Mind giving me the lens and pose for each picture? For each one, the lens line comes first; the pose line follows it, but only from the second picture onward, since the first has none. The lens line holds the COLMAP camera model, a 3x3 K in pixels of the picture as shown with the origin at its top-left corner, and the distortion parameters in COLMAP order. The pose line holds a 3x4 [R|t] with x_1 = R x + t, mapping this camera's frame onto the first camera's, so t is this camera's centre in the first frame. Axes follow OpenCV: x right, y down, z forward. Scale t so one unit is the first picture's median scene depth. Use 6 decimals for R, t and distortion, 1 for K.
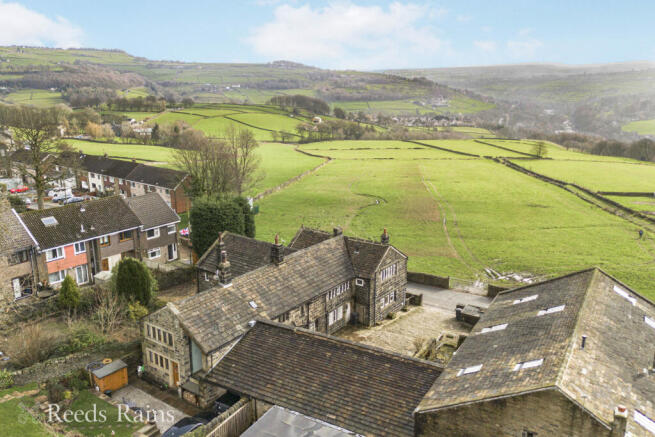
lens RADIAL K [[543.6, 0, 325.4], [0, 543.6, 217.7], [0, 0, 1]] dist [0.039954, -0.012182]
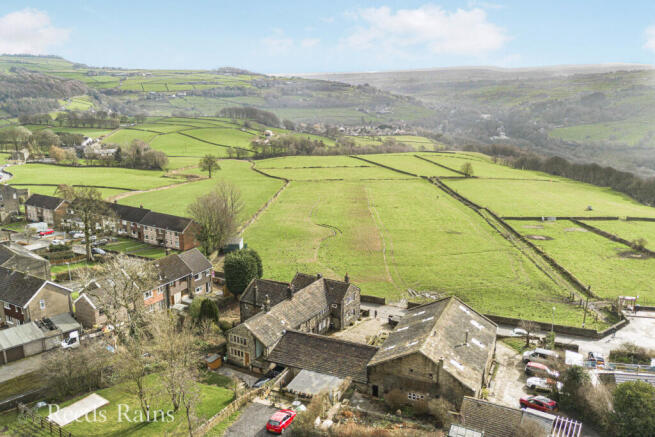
lens RADIAL K [[543.6, 0, 325.4], [0, 543.6, 217.7], [0, 0, 1]] dist [0.039954, -0.012182]
pose [[0.995184, -0.028441, 0.093805, -0.066513], [0.028869, 0.999578, -0.003211, -0.087122], [-0.093674, 0.005903, 0.995585, -0.409504]]
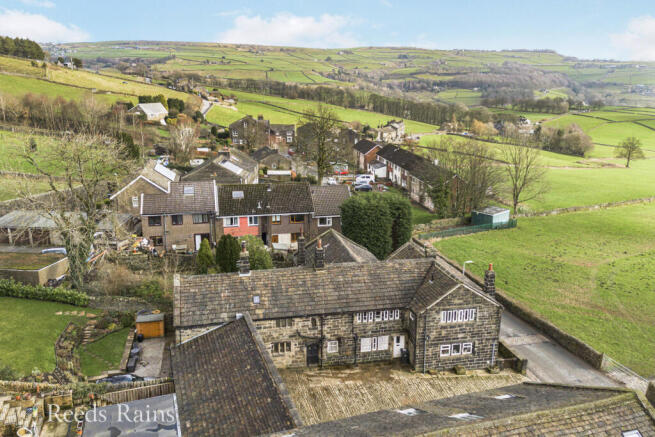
lens RADIAL K [[543.6, 0, 325.4], [0, 543.6, 217.7], [0, 0, 1]] dist [0.039954, -0.012182]
pose [[0.747238, 0.173234, -0.641580, 0.252810], [-0.173860, 0.982762, 0.062865, -0.031904], [0.641411, 0.064570, 0.764476, 0.135391]]
